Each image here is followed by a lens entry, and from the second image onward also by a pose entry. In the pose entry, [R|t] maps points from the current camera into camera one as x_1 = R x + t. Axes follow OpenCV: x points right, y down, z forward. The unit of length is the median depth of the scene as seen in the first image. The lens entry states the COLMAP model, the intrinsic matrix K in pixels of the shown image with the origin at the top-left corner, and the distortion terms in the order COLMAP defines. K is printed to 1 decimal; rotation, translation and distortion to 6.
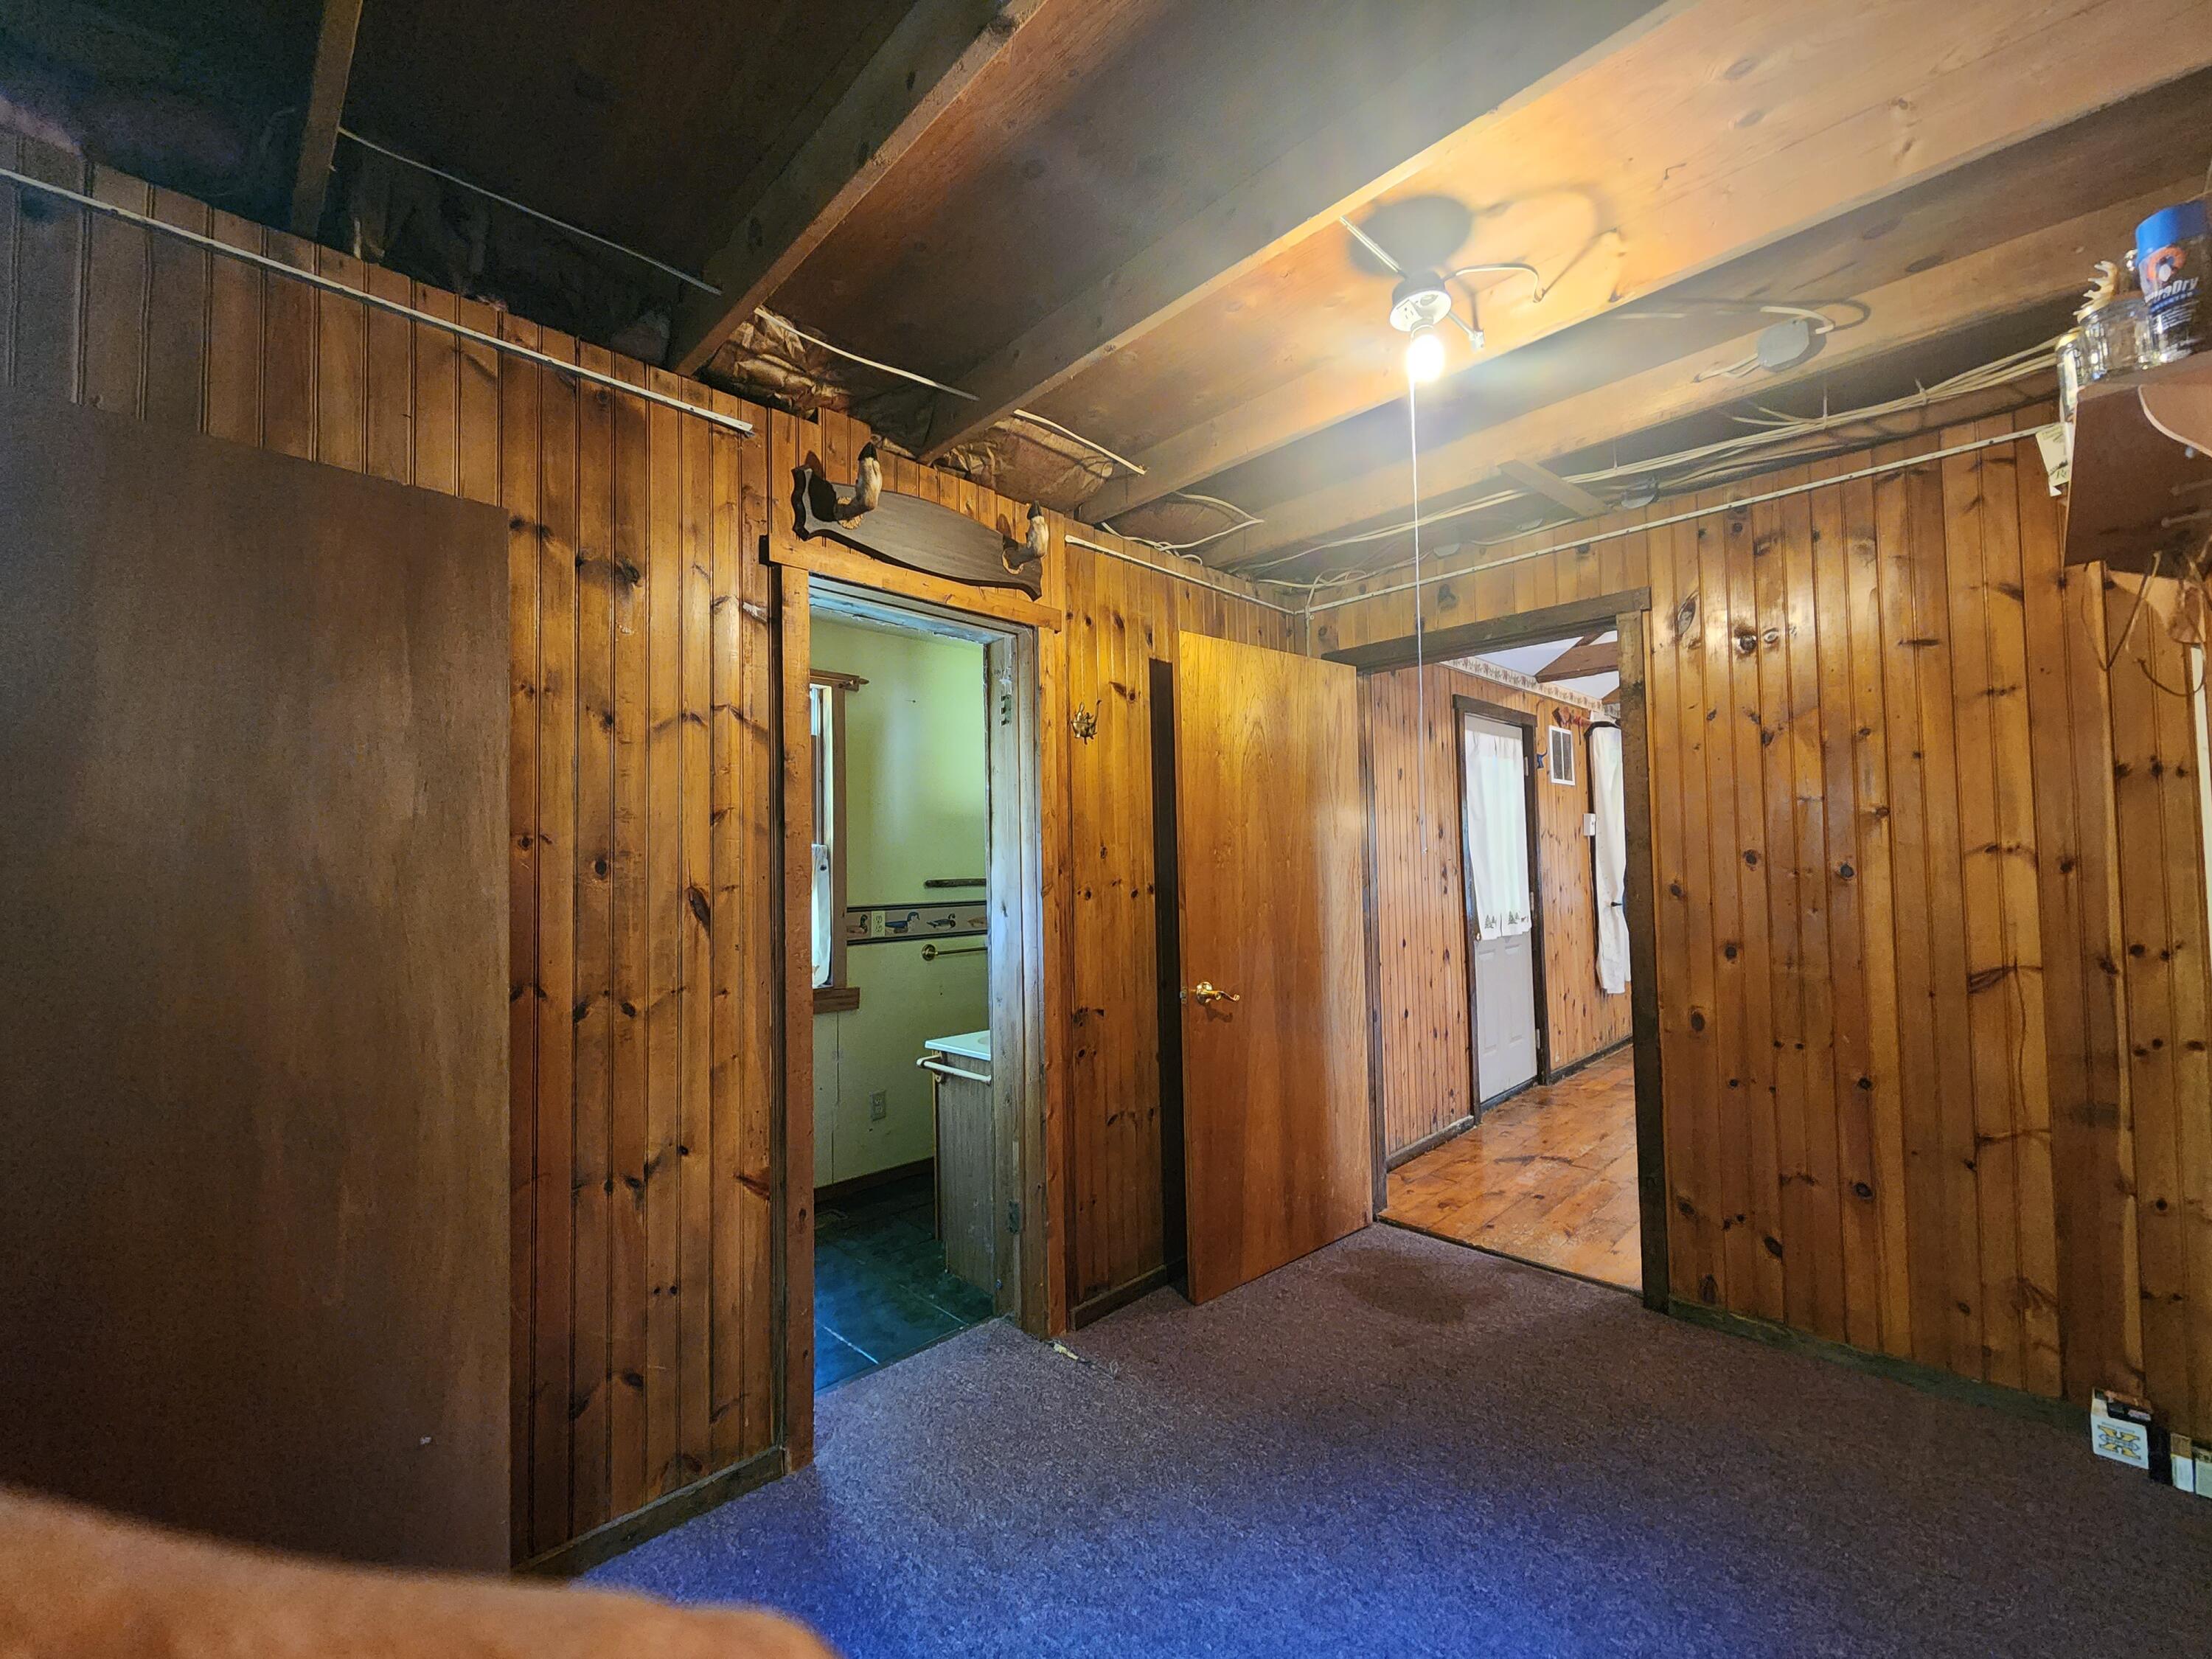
lens RADIAL K [[908.8, 0, 1104.6], [0, 908.8, 834.2], [0, 0, 1]] dist [-0.001098, 0.000896]
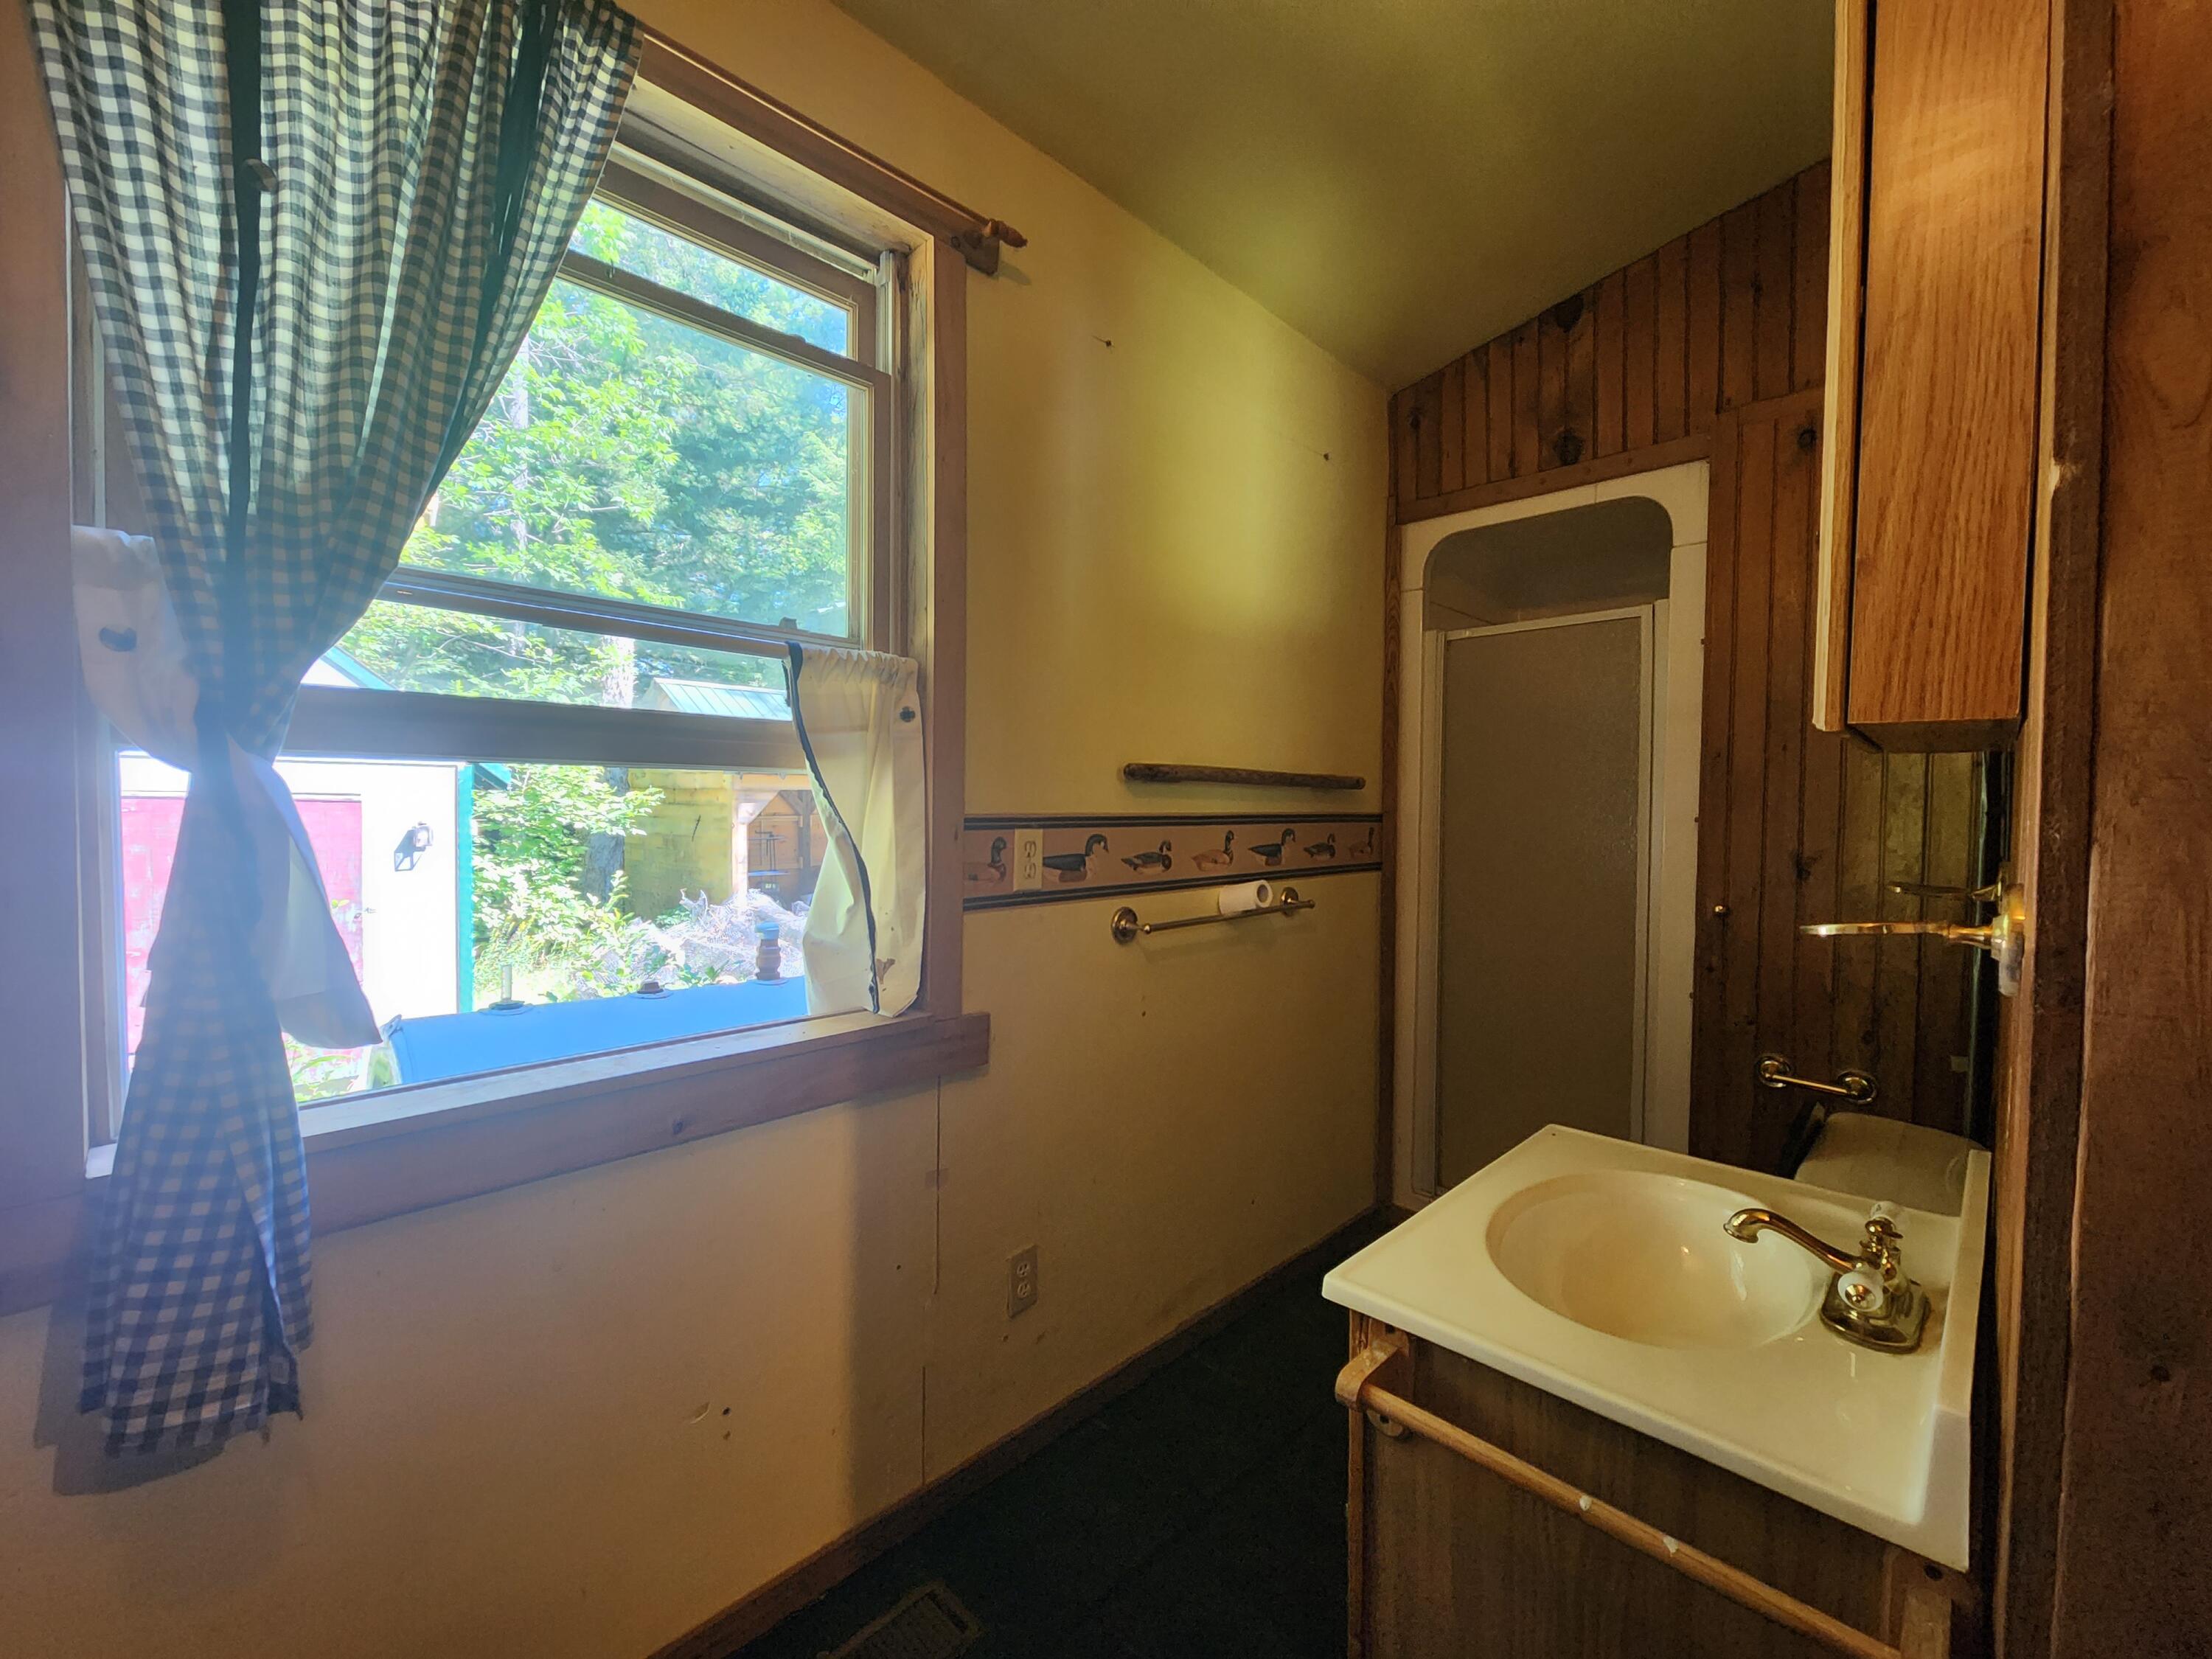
lens RADIAL K [[908.8, 0, 1107.4], [0, 908.8, 829.6], [0, 0, 1]] dist [-0.001098, 0.000896]
pose [[0.999570, 0.026488, 0.012542, -0.217641], [-0.027259, 0.997448, 0.065986, 0.055786], [-0.010762, -0.066300, 0.997742, 0.578434]]
